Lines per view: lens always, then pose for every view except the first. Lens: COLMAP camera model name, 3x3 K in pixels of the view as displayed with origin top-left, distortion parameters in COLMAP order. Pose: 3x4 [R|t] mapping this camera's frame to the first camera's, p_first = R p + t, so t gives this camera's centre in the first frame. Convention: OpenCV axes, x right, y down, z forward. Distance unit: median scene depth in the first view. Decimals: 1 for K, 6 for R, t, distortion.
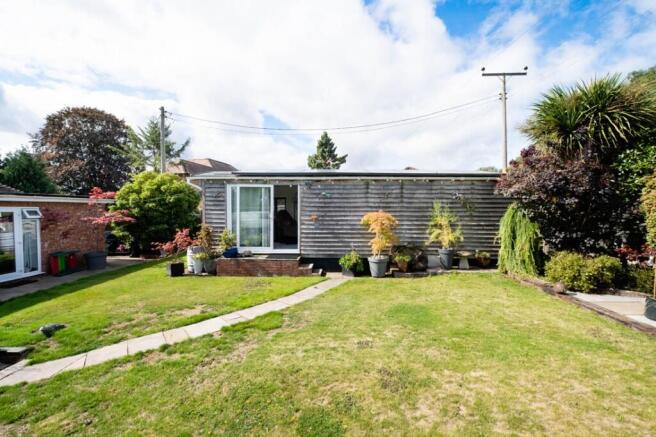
lens RADIAL K [[286.0, 0, 328.0], [0, 286.0, 218.5], [0, 0, 1]] dist [0.001187, 0.000032]
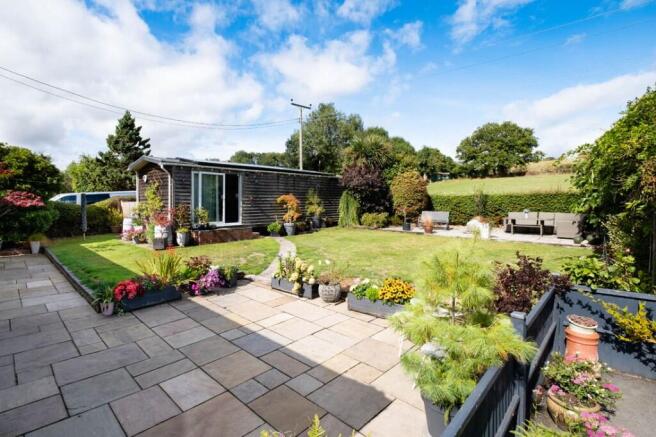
lens RADIAL K [[326.5, 0, 296.3], [0, 326.5, 203.6], [0, 0, 1]] dist [0.001072, 0.000002]
pose [[0.699272, -0.009788, 0.714789, -1.053720], [0.027148, 0.999549, -0.012871, 0.048333], [-0.714340, 0.028405, 0.699222, -0.276072]]
